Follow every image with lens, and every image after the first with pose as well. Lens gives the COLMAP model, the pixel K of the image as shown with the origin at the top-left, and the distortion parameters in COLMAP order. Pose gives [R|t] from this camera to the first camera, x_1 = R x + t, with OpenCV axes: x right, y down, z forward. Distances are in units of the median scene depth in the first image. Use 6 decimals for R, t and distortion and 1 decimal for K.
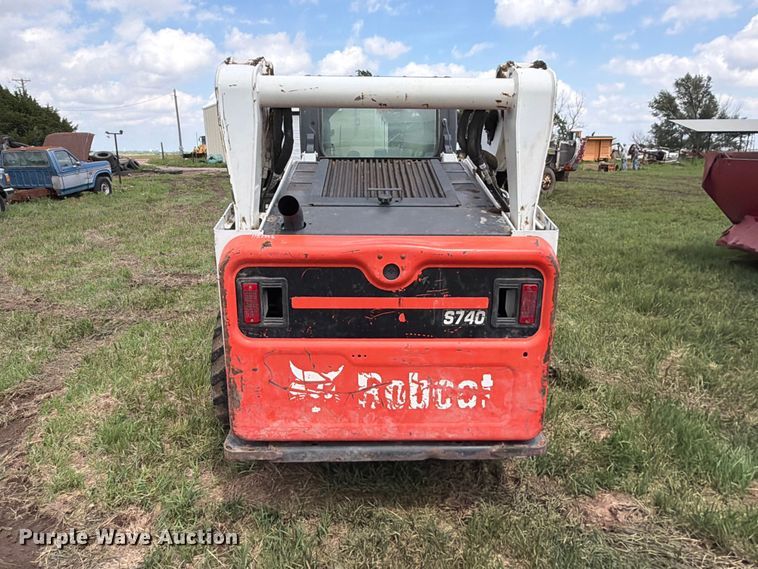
lens RADIAL K [[504.3, 0, 379.0], [0, 504.3, 284.5], [0, 0, 1]] dist [0.000132, -0.003221]
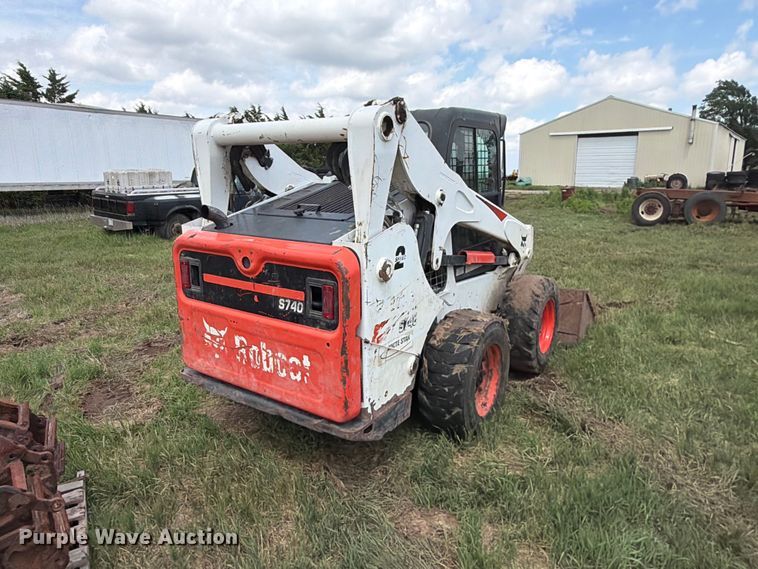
lens RADIAL K [[504.3, 0, 379.0], [0, 504.3, 284.5], [0, 0, 1]] dist [0.000132, -0.003221]
pose [[0.811400, 0.125314, -0.570899, 1.039161], [-0.149790, 0.988709, 0.004133, -0.024663], [0.564971, 0.082162, 0.821010, 0.079151]]
